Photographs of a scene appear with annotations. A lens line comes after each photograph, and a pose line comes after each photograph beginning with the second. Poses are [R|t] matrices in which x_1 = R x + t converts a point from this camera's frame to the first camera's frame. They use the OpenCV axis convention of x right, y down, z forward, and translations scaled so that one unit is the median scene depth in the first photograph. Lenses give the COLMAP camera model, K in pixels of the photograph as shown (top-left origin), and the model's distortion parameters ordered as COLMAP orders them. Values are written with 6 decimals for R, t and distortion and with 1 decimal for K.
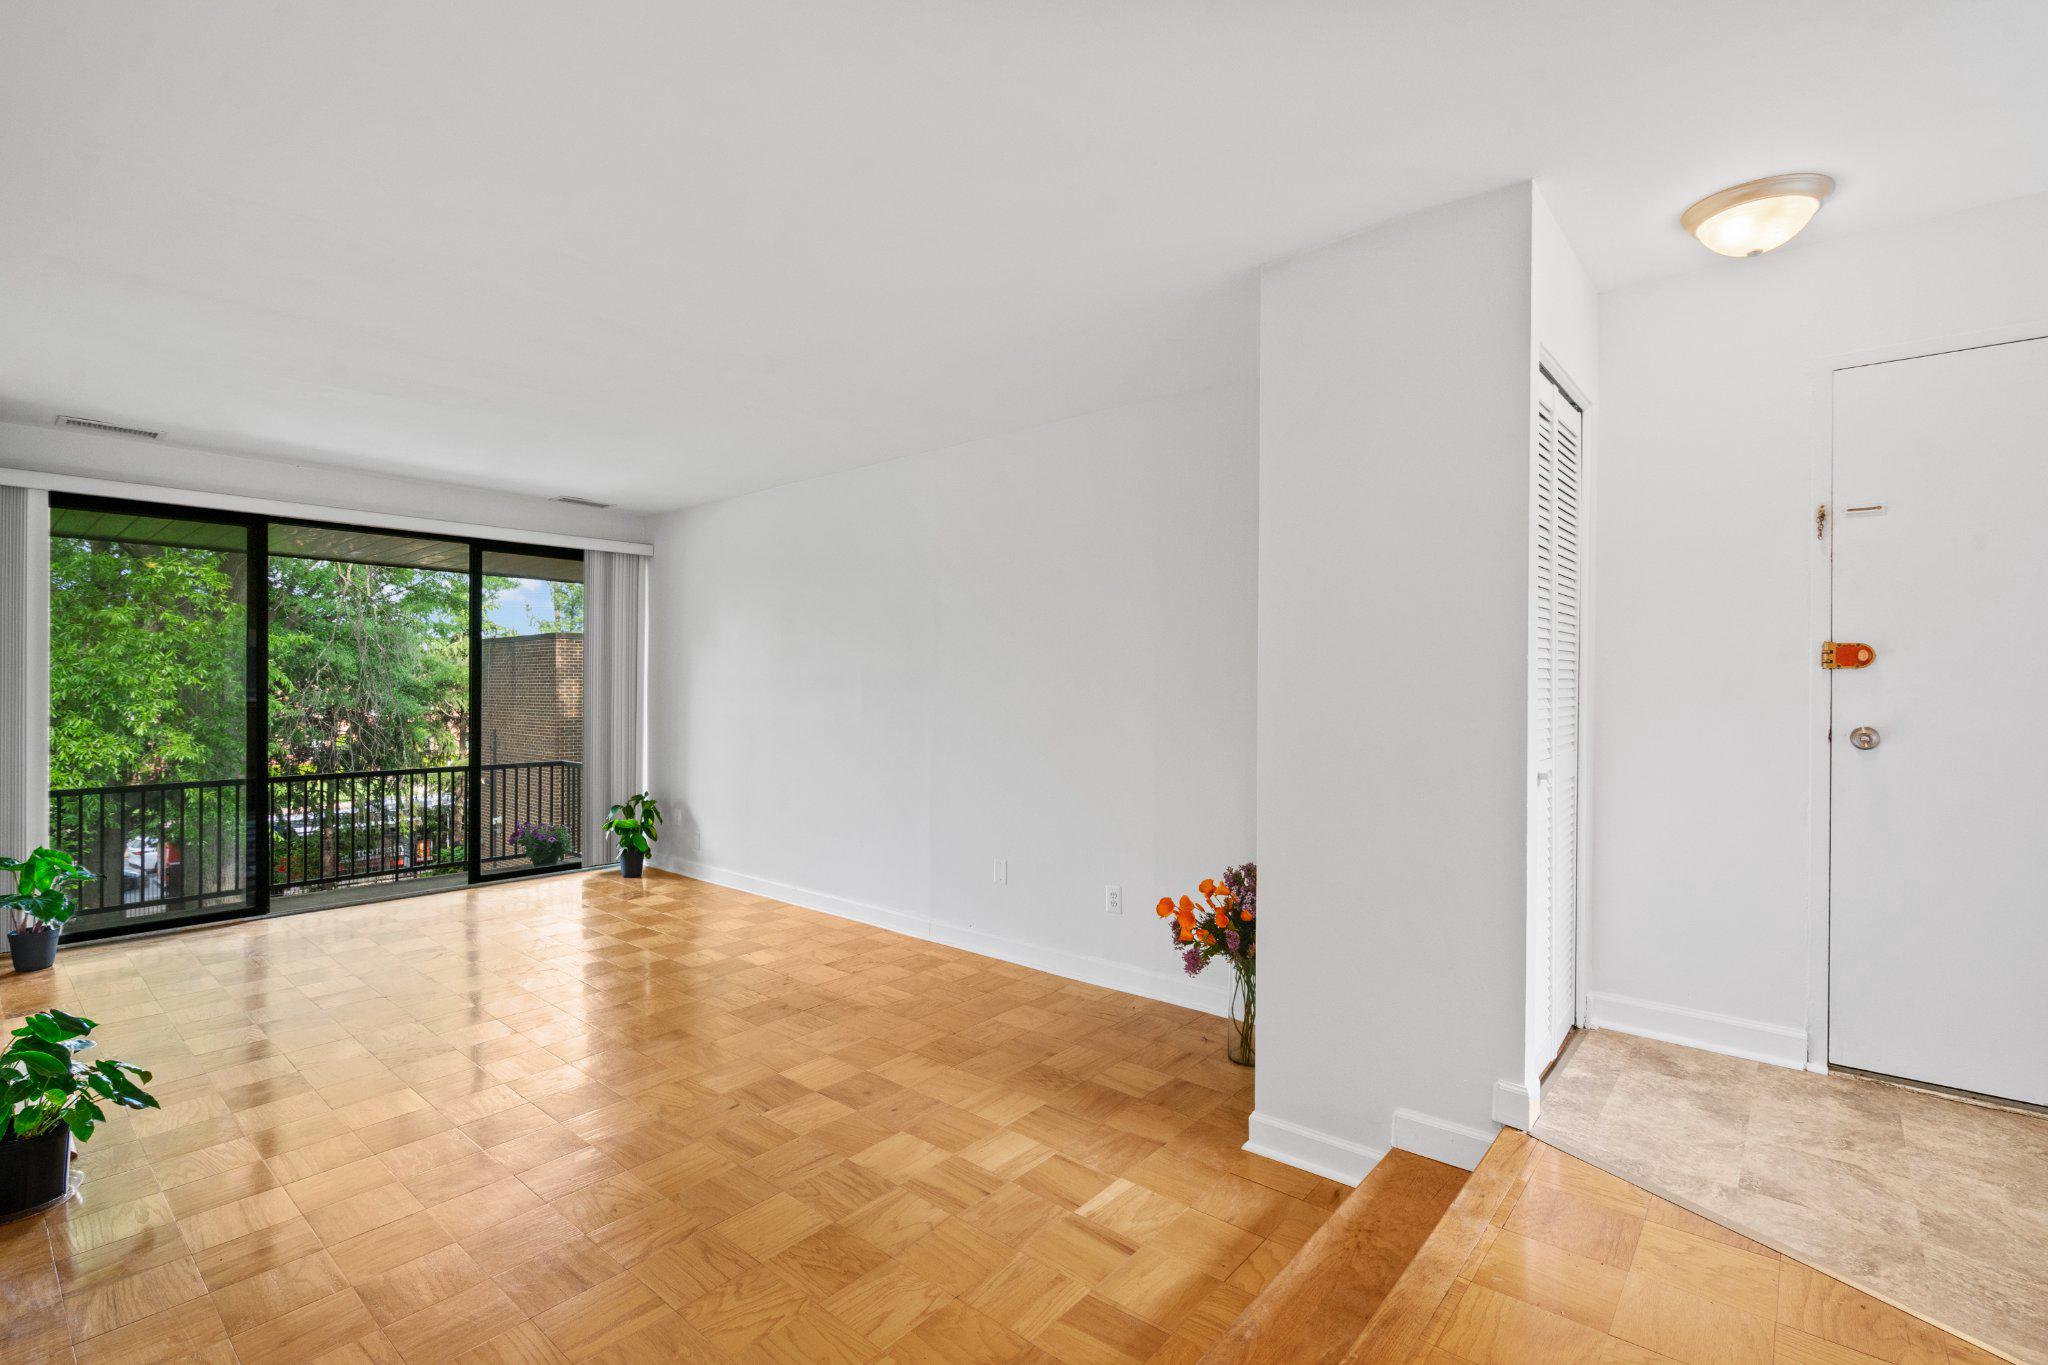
lens RADIAL K [[930.6, 0, 1024.6], [0, 930.6, 677.6], [0, 0, 1]] dist [-0.001378, -0.000746]
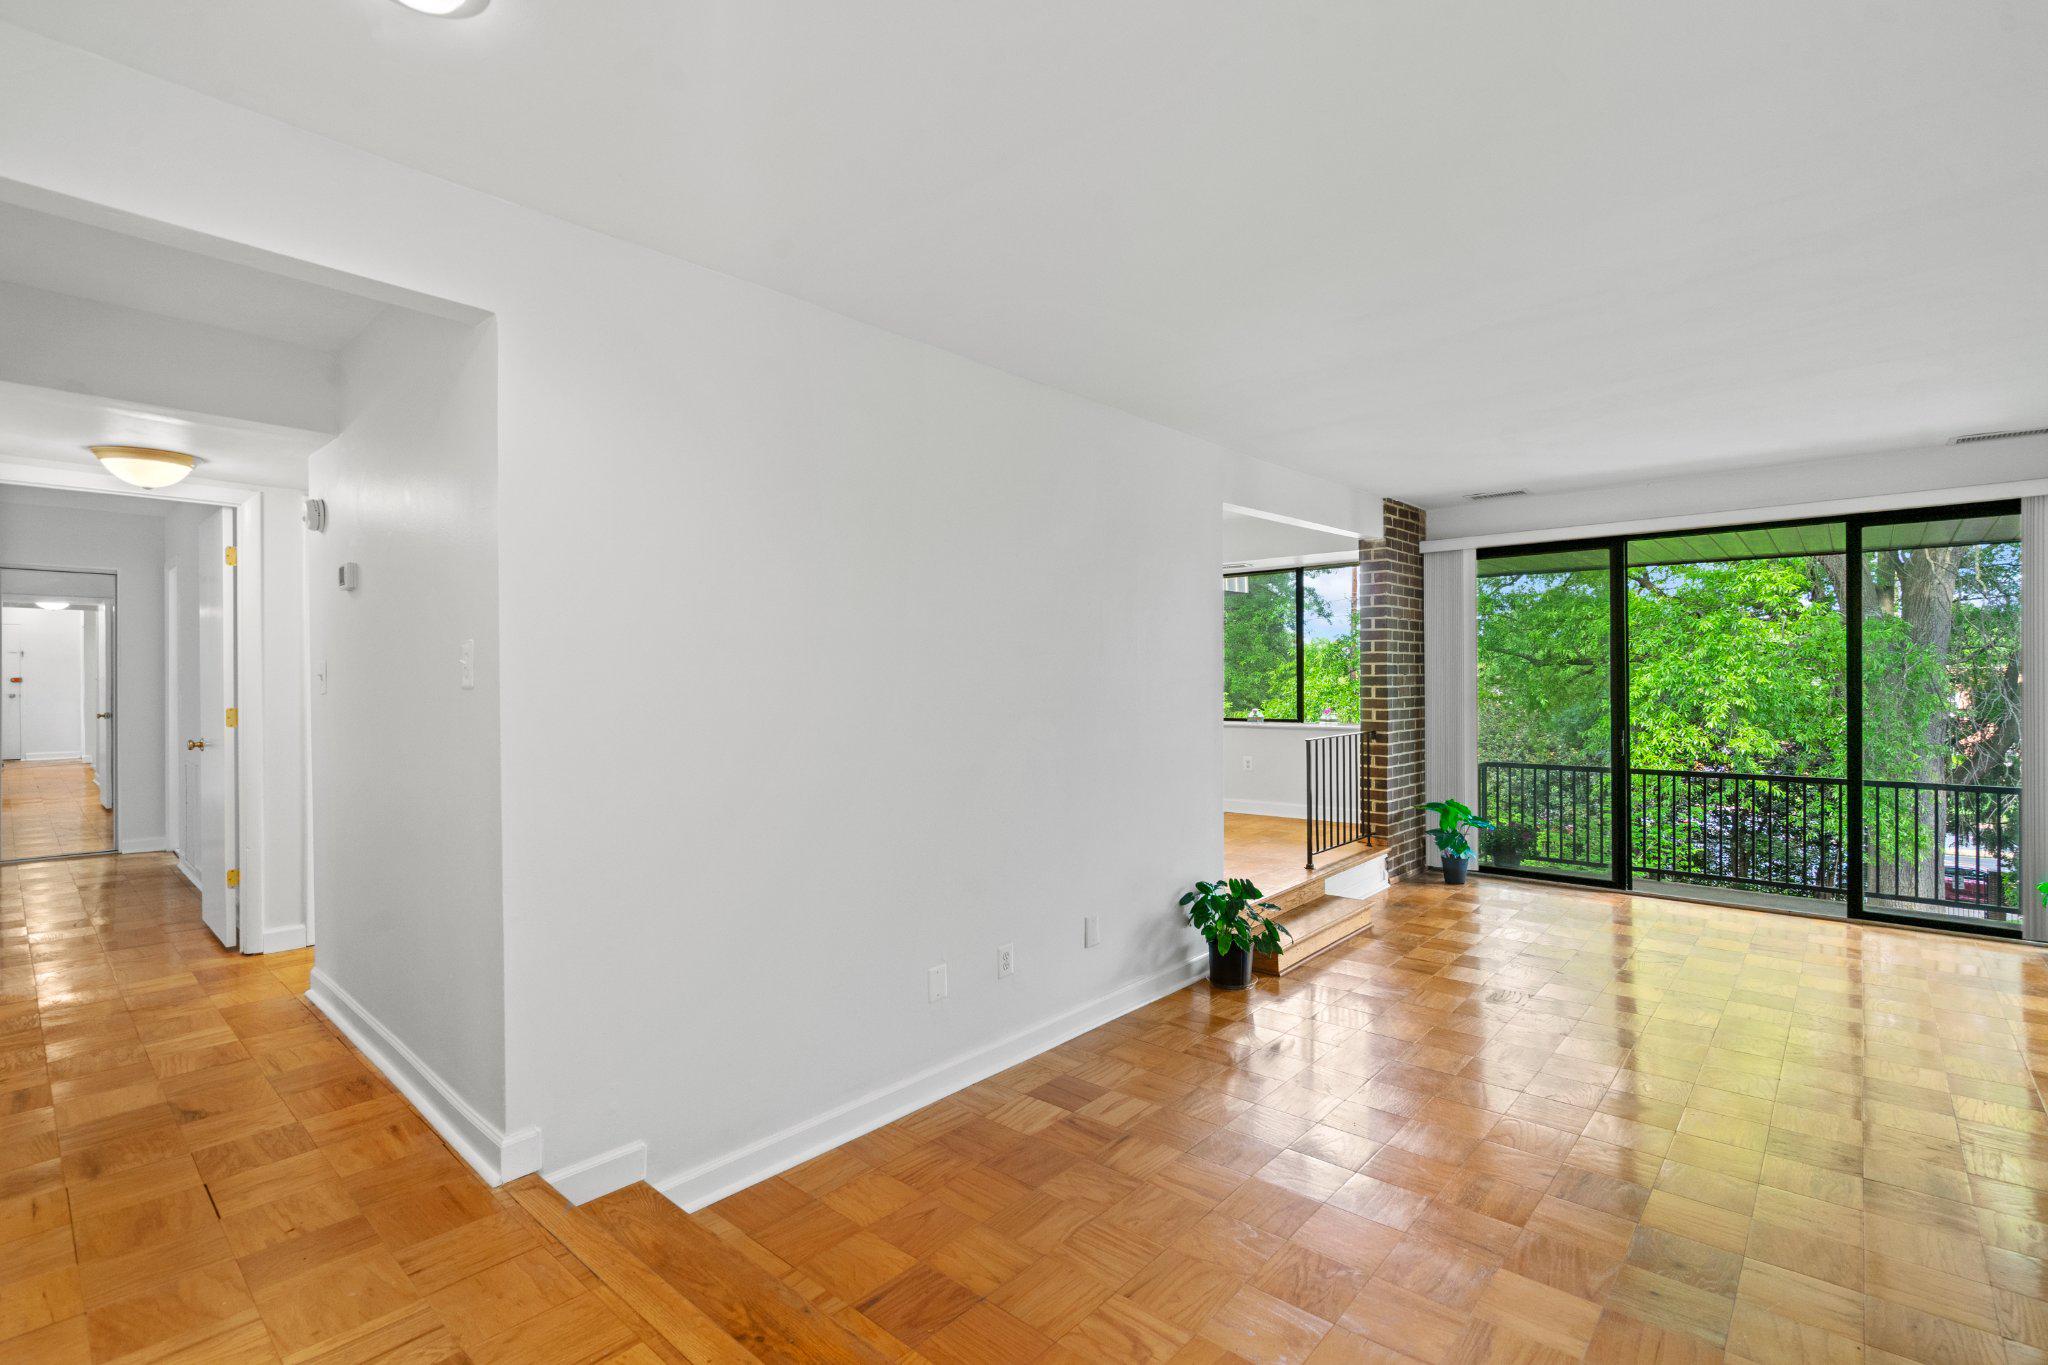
lens RADIAL K [[930.6, 0, 1025.0], [0, 930.6, 688.4], [0, 0, 1]] dist [-0.001378, -0.000746]
pose [[-0.009220, 0.004911, -0.999945, 0.265410], [0.012516, 0.999910, 0.004795, -0.003129], [0.999879, -0.012472, -0.009280, 0.247386]]
